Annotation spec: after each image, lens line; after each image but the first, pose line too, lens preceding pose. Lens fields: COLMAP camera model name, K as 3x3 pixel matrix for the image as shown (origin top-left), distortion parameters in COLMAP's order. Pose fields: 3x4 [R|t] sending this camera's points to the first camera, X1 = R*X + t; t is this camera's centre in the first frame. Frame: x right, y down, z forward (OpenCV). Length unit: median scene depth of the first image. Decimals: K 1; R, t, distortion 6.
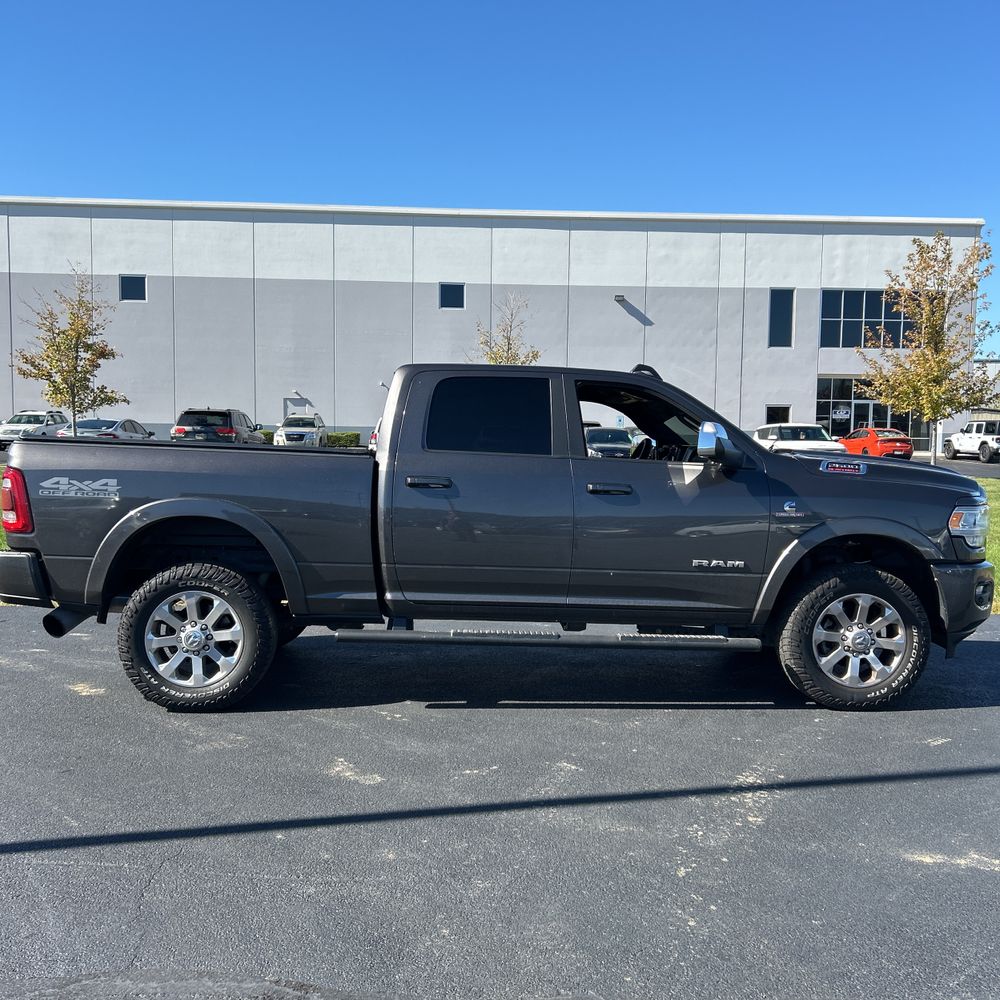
lens RADIAL K [[1000.4, 0, 490.7], [0, 1000.4, 509.2], [0, 0, 1]] dist [0.062765, -0.164000]
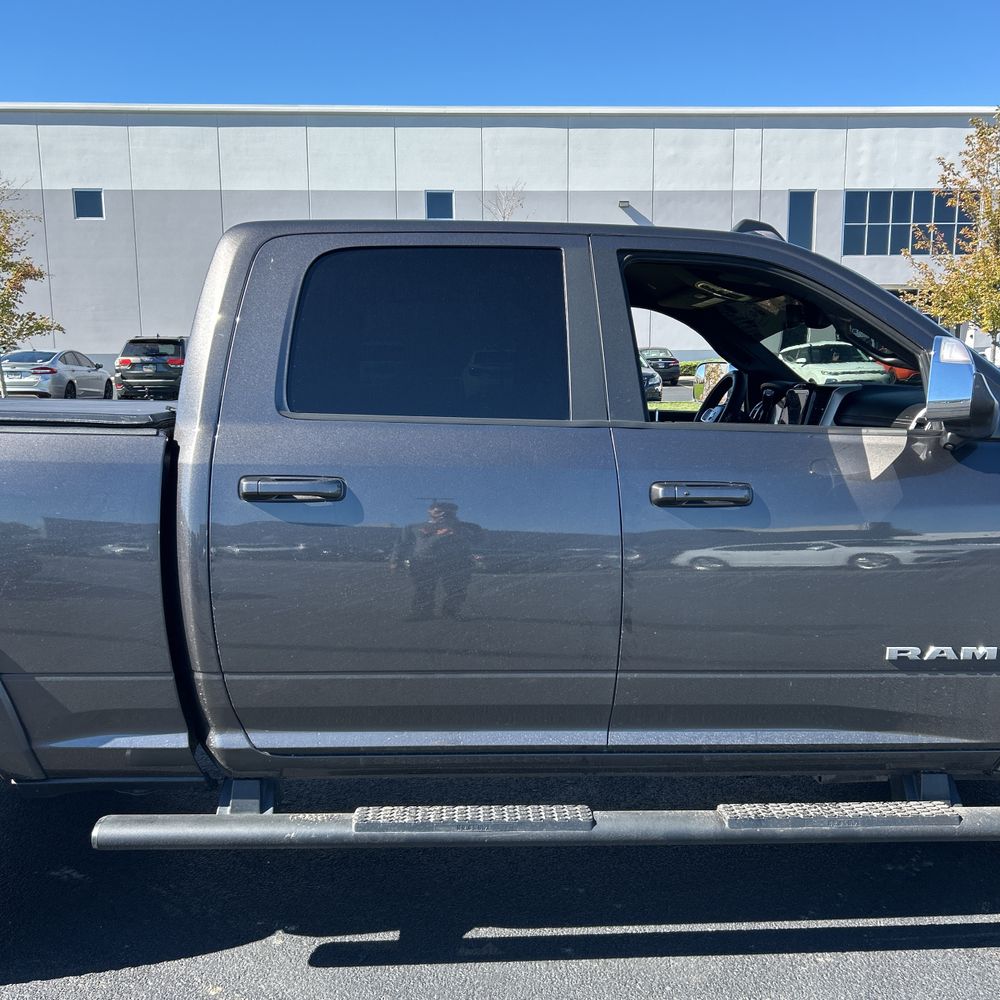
lens RADIAL K [[1001.2, 0, 489.9], [0, 1001.2, 516.4], [0, 0, 1]] dist [0.014608, 0.000594]
pose [[0.999807, -0.019584, -0.001820, 0.005612], [0.019667, 0.996385, 0.082642, -0.010901], [0.000195, -0.082661, 0.996578, 0.123562]]
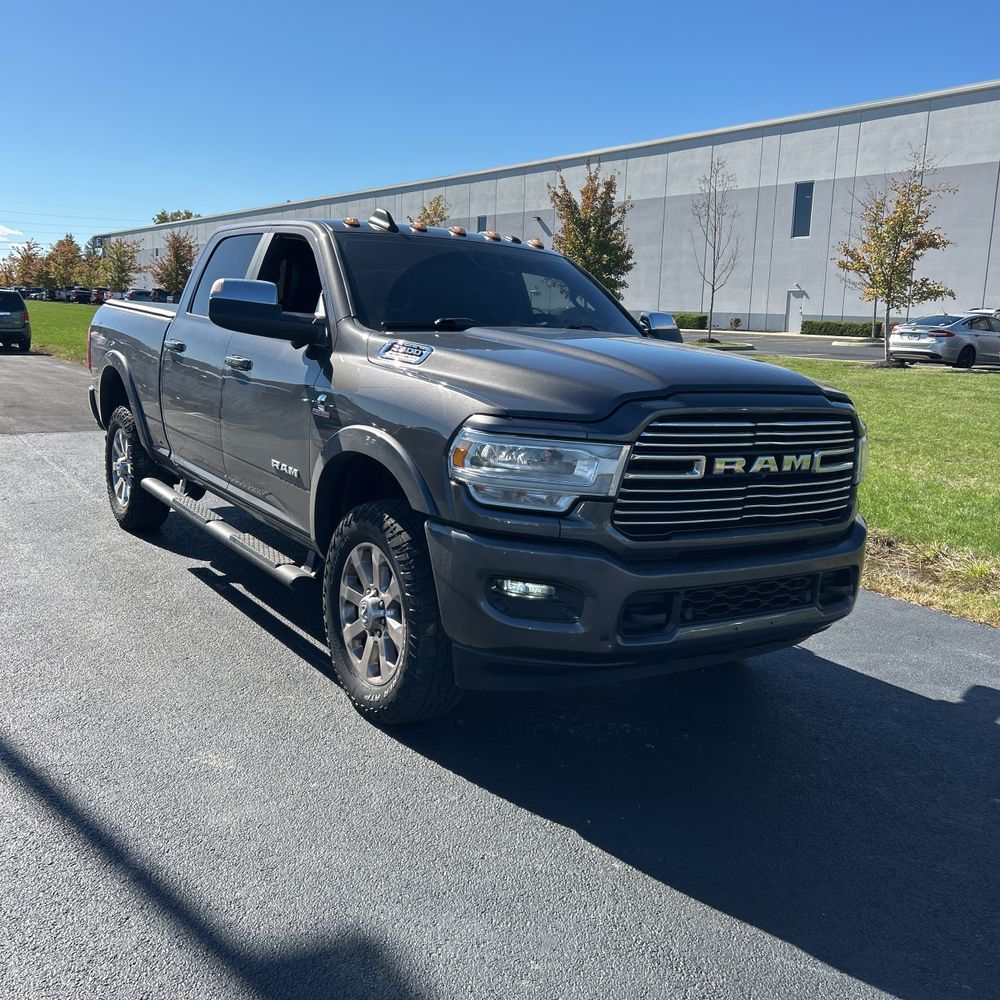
lens RADIAL K [[988.1, 0, 479.4], [0, 988.1, 494.4], [0, 0, 1]] dist [0.048987, -0.032502]
pose [[0.507210, 0.158146, -0.847188, 0.213909], [-0.088603, 0.987379, 0.131269, -0.008908], [0.857256, 0.008482, 0.514821, 0.163904]]
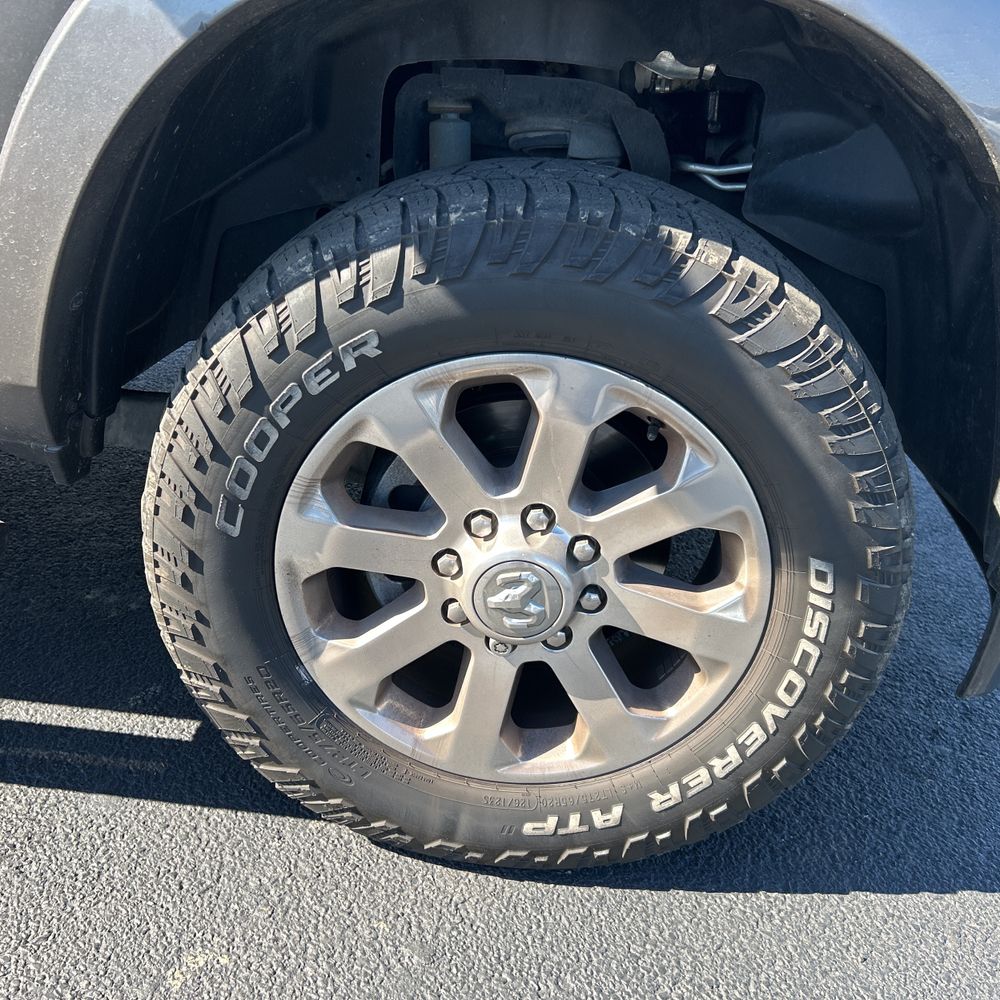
lens RADIAL K [[988.1, 0, 479.4], [0, 988.1, 494.4], [0, 0, 1]] dist [0.048987, -0.032502]
pose [[0.991410, 0.121082, -0.049447, 0.082851], [-0.092056, 0.914571, 0.393808, 0.009055], [0.092906, -0.385874, 0.917862, 0.188392]]
